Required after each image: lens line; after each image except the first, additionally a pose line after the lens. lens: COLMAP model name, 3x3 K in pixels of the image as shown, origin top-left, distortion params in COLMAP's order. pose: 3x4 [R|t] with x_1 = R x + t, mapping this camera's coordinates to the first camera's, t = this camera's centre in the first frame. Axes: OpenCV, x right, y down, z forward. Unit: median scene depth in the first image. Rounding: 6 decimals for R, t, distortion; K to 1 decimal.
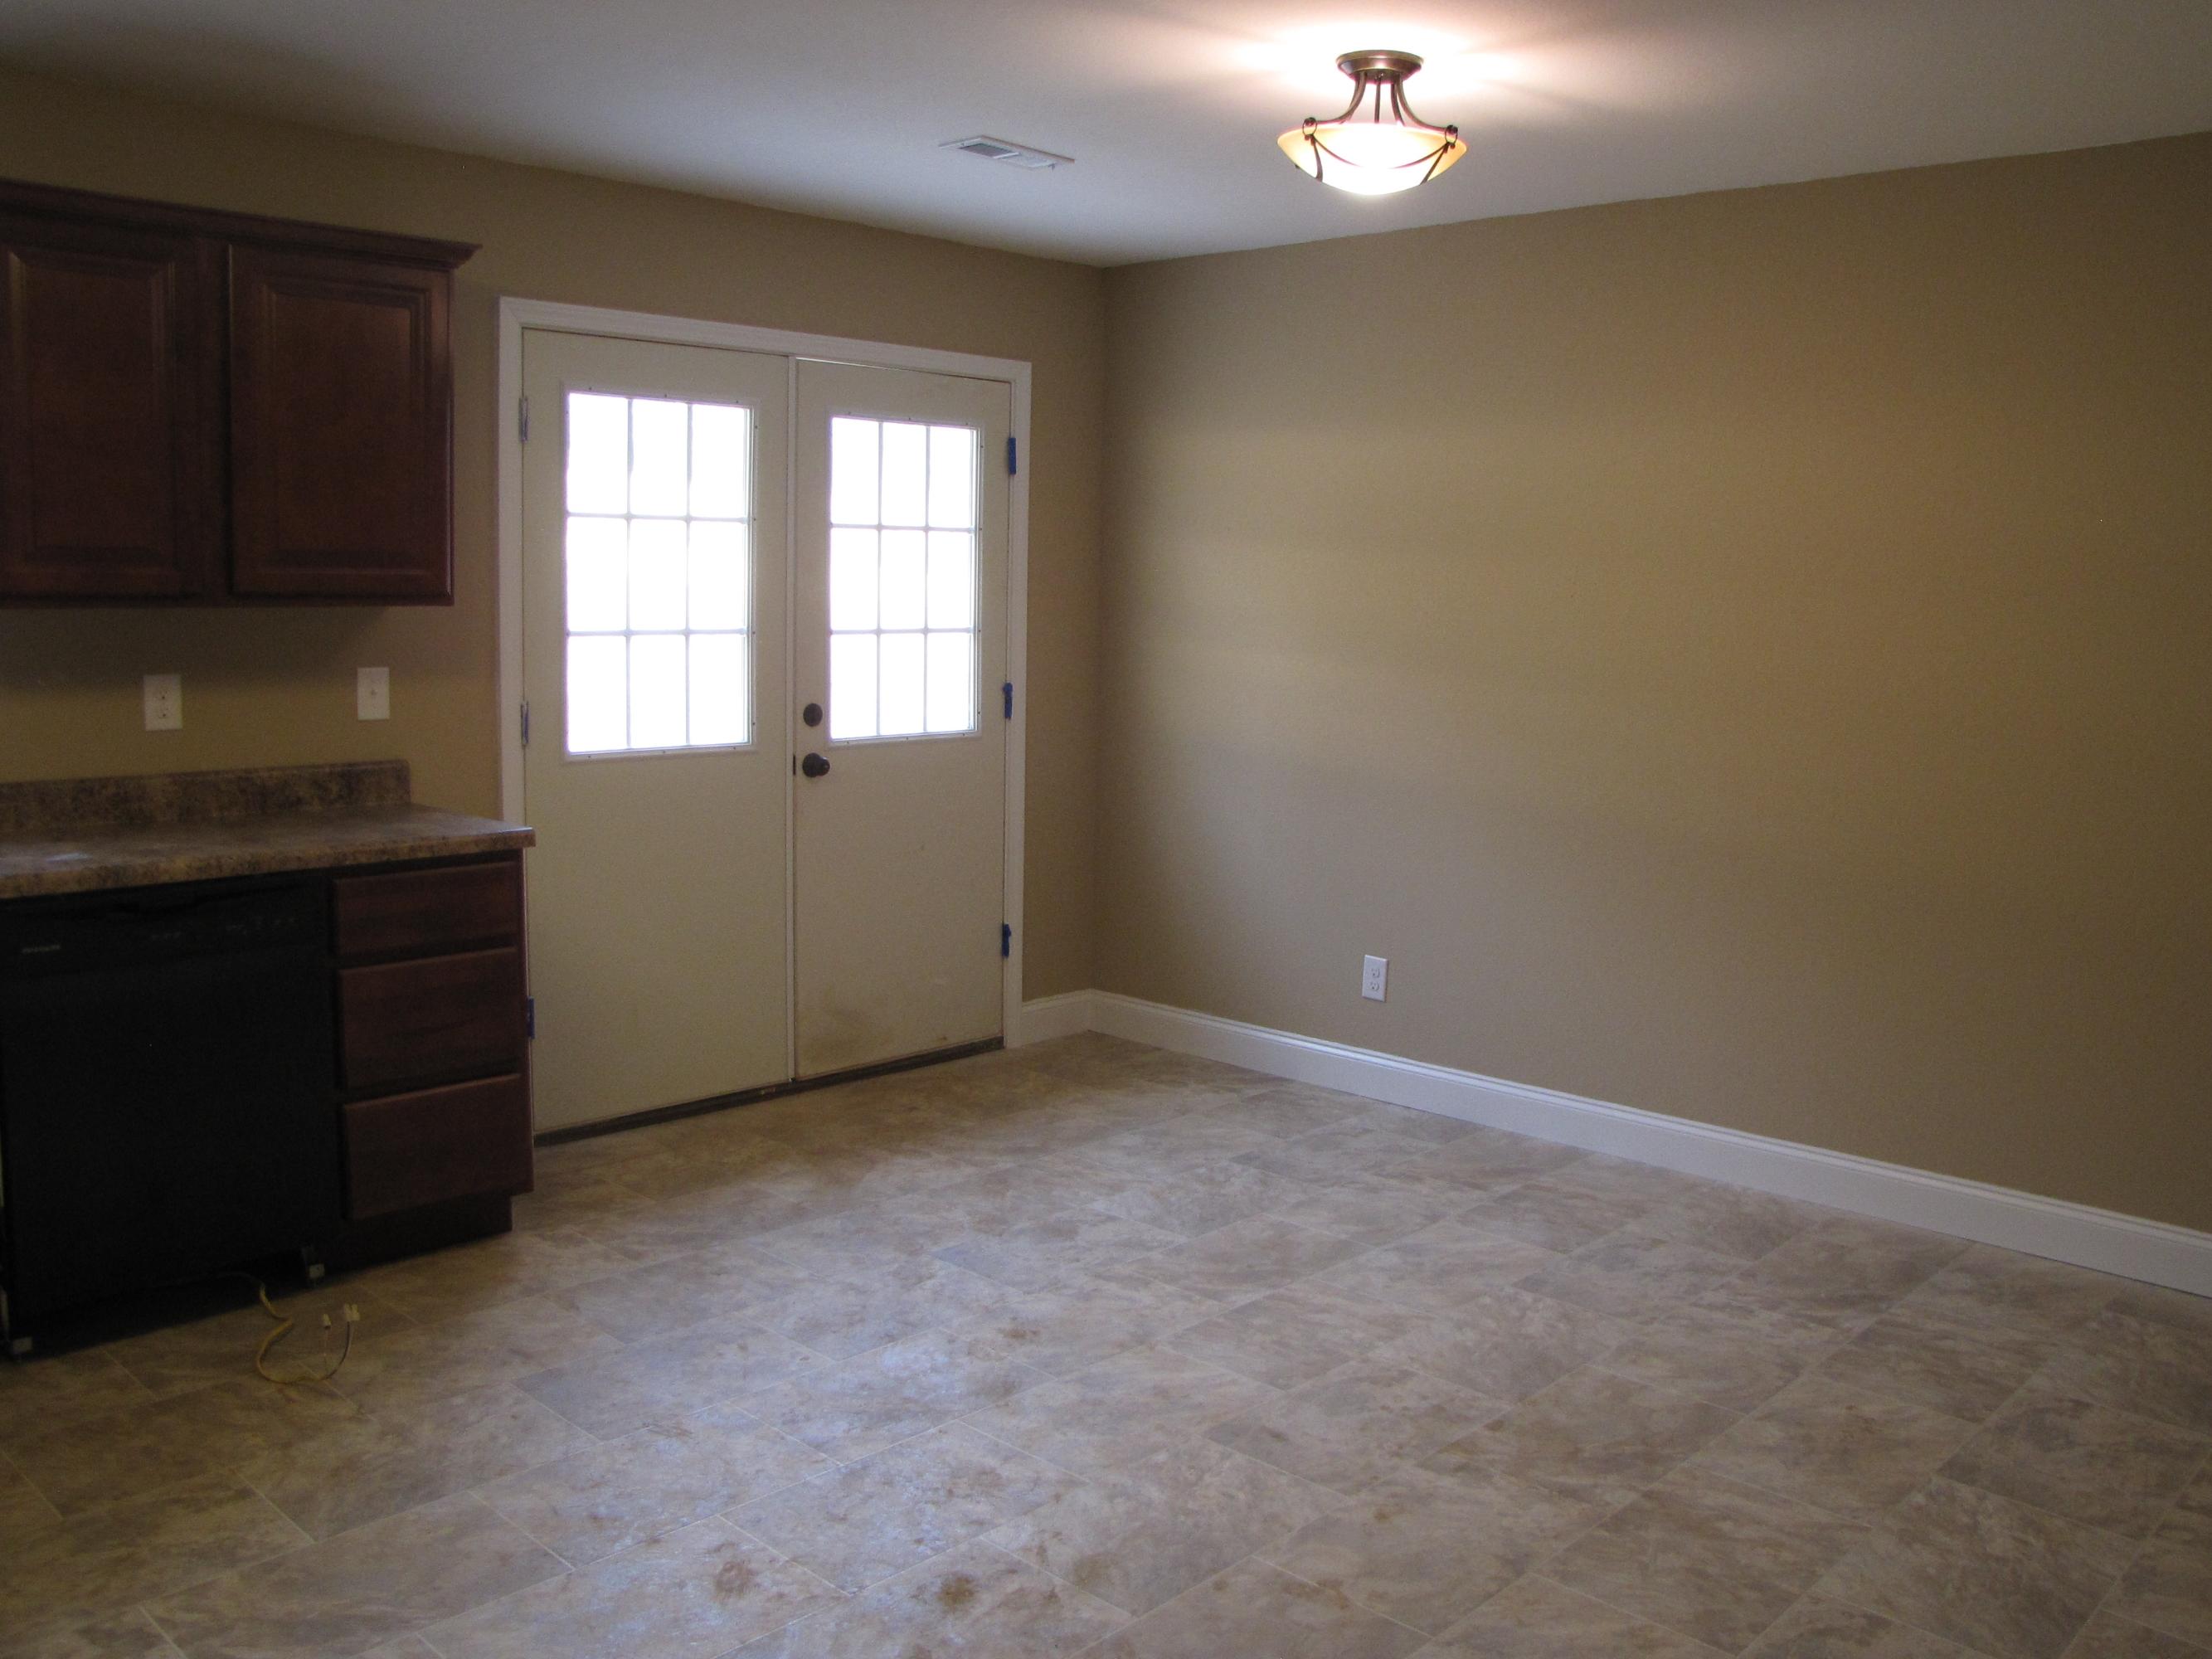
lens RADIAL K [[1819.2, 0, 1110.8], [0, 1819.2, 758.9], [0, 0, 1]] dist [-0.182479, 0.156107]
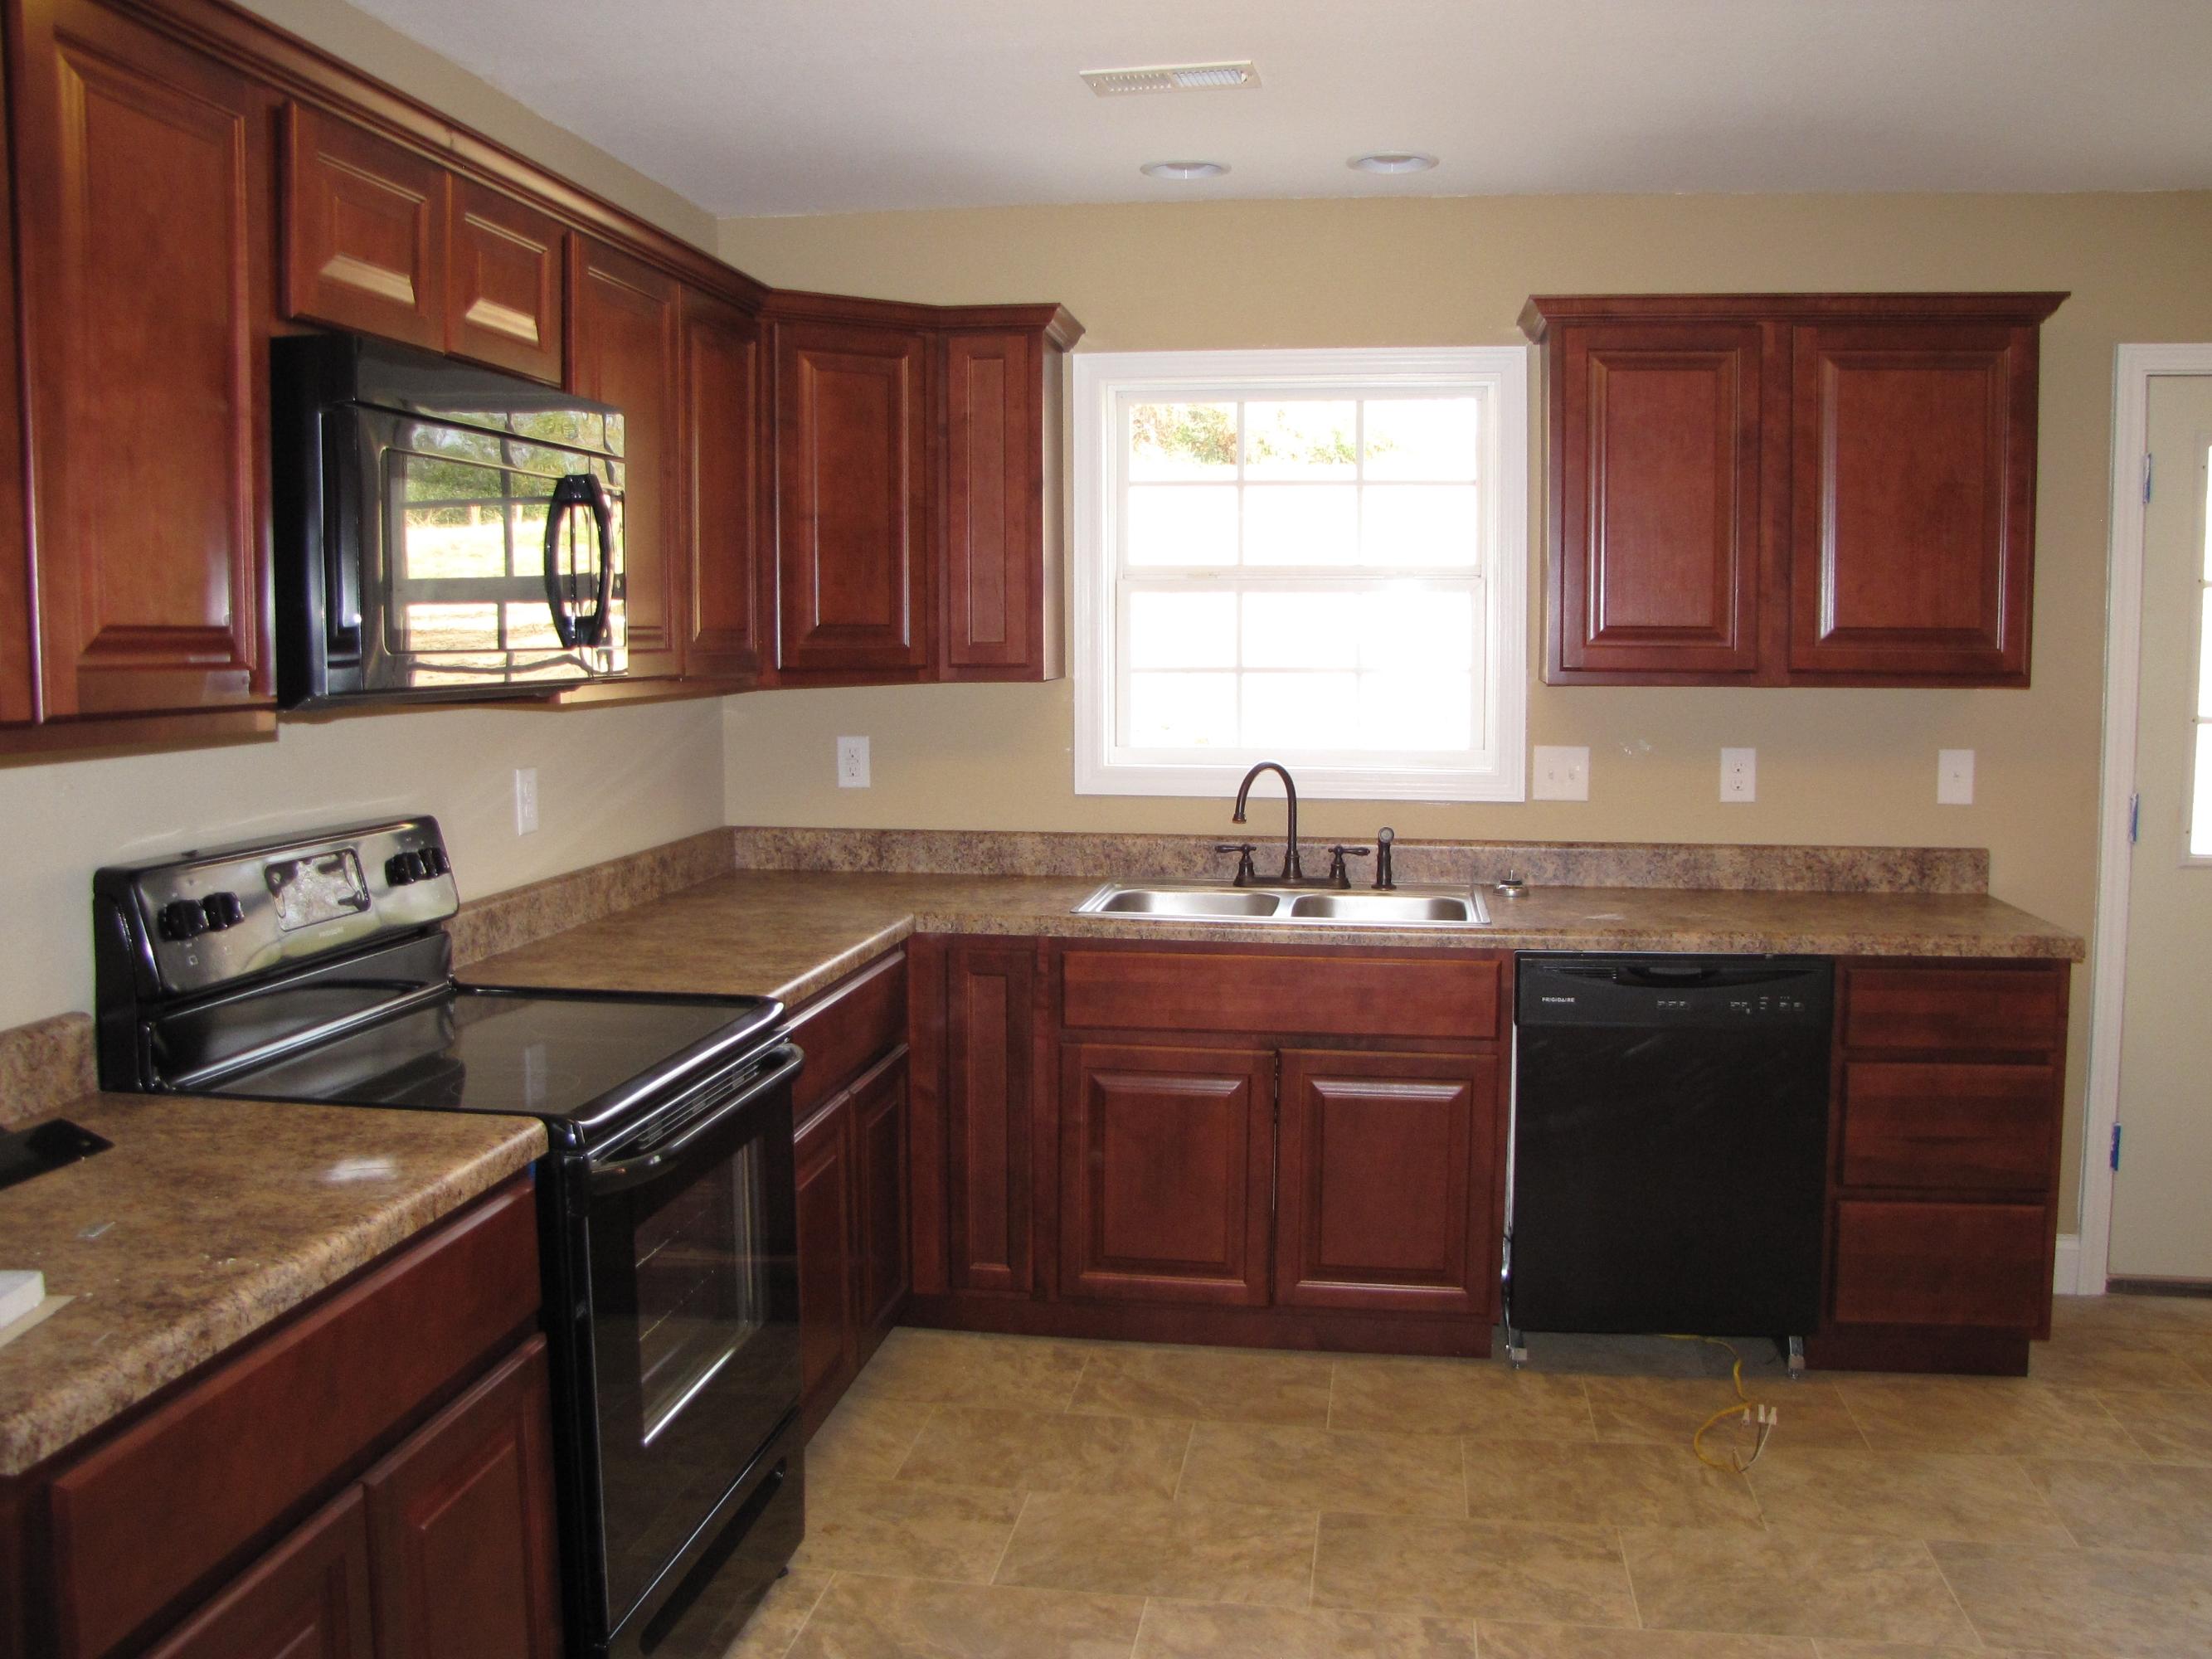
lens RADIAL K [[1819.2, 0, 1110.8], [0, 1819.2, 758.9], [0, 0, 1]] dist [-0.182479, 0.156107]
pose [[0.597049, 0.036814, -0.801359, 0.100124], [-0.072613, 0.997326, -0.008284, -0.008283], [0.798911, 0.063135, 0.598126, 0.100162]]
